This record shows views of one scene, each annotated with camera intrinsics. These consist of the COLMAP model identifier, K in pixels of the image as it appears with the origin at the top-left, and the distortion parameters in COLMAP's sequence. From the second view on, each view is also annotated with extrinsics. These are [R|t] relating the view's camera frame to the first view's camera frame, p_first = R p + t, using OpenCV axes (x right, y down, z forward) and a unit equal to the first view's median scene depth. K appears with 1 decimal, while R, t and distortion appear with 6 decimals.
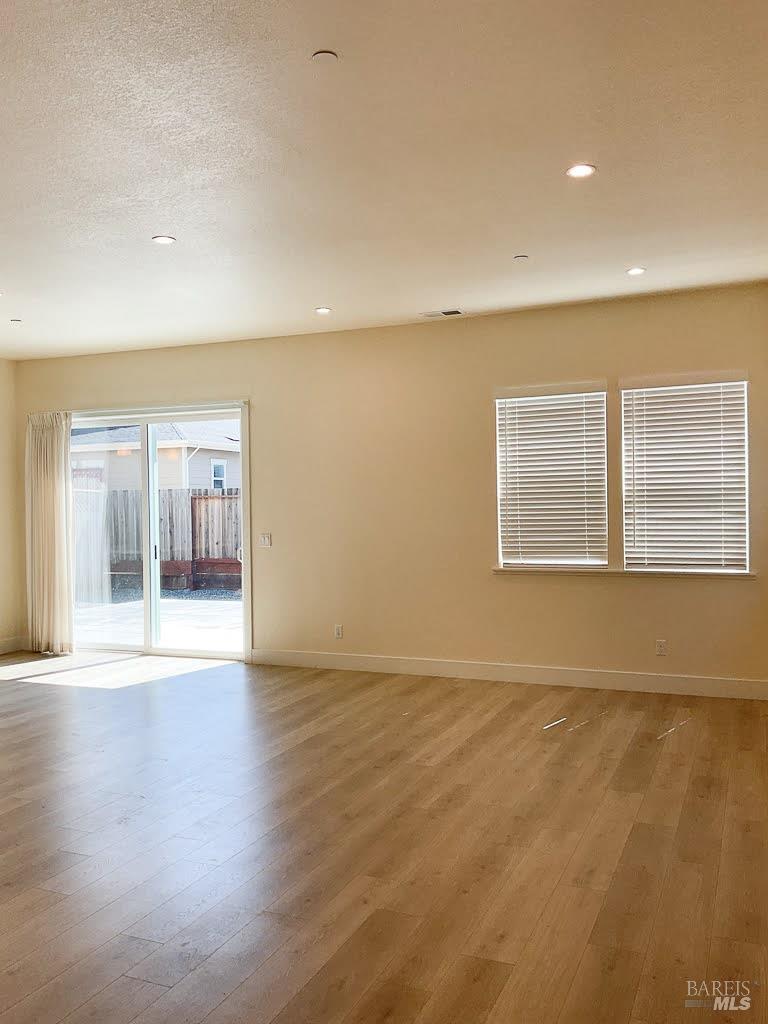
lens RADIAL K [[862.7, 0, 384.0], [0, 862.7, 512.0], [0, 0, 1]] dist [0.004663, 0.001831]
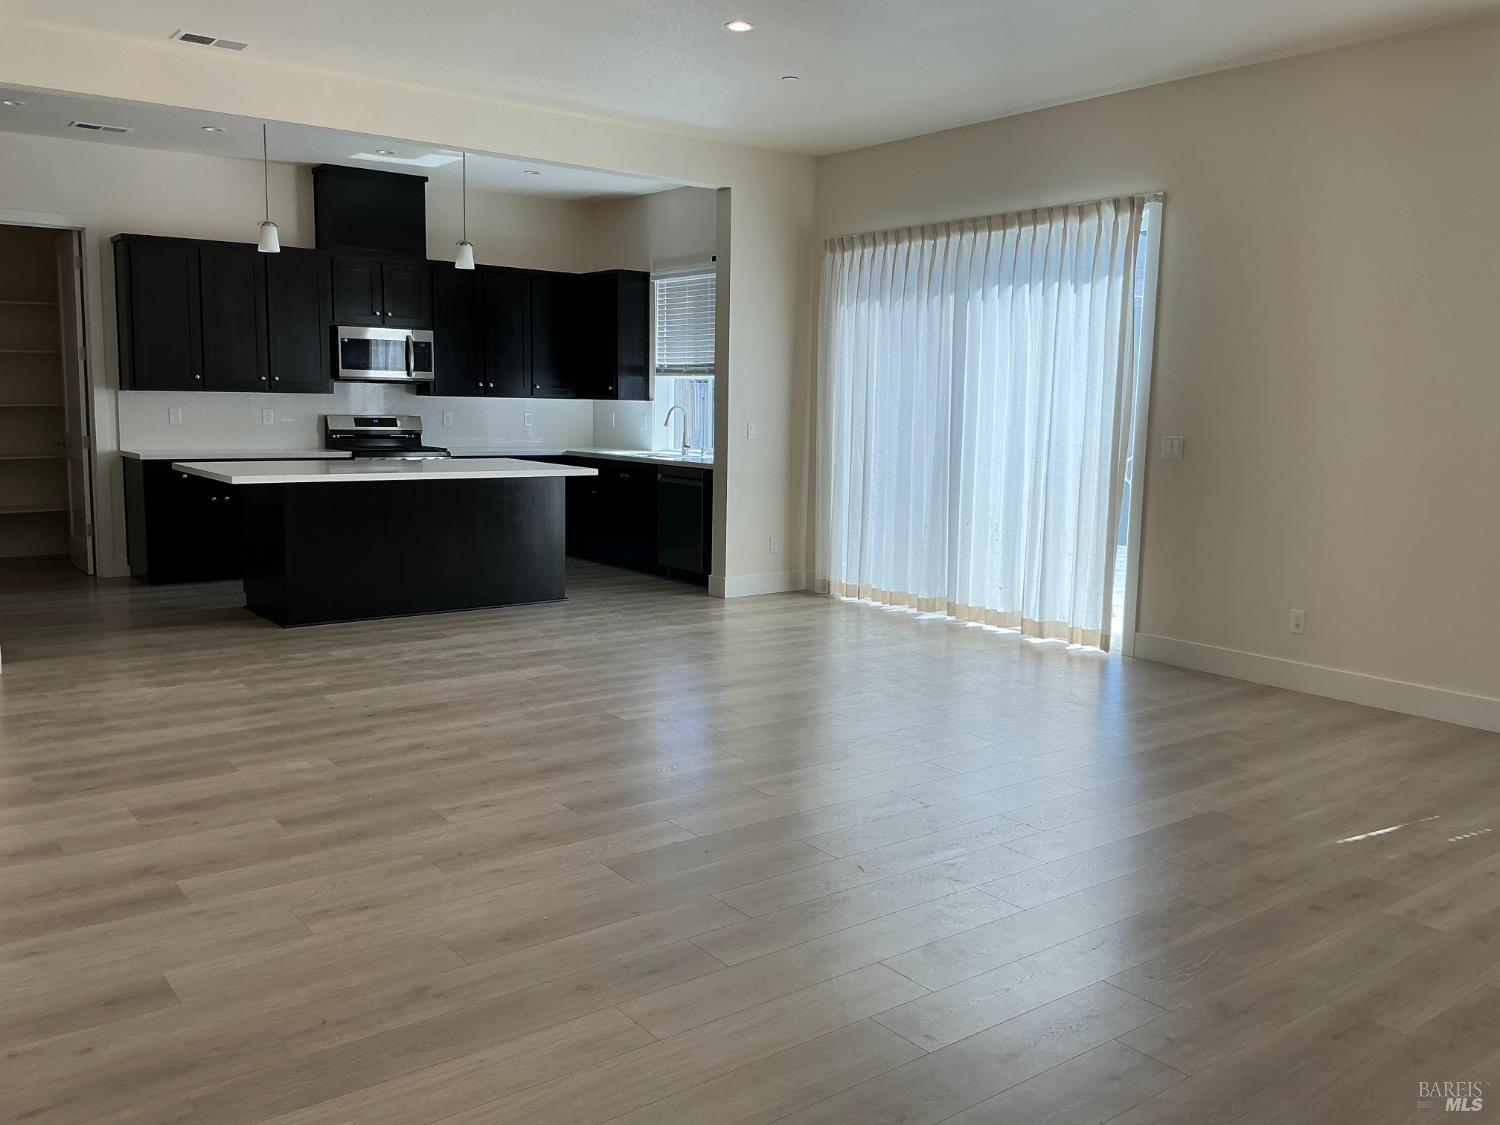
lens RADIAL K [[1235.0, 0, 750.0], [0, 1235.0, 562.5], [0, 0, 1]] dist [0.037310, -0.095094]
pose [[0.869337, 0.095927, -0.484820, 0.025147], [-0.037389, 0.990936, 0.129026, 0.015945], [0.492803, -0.094040, 0.865044, 0.183298]]
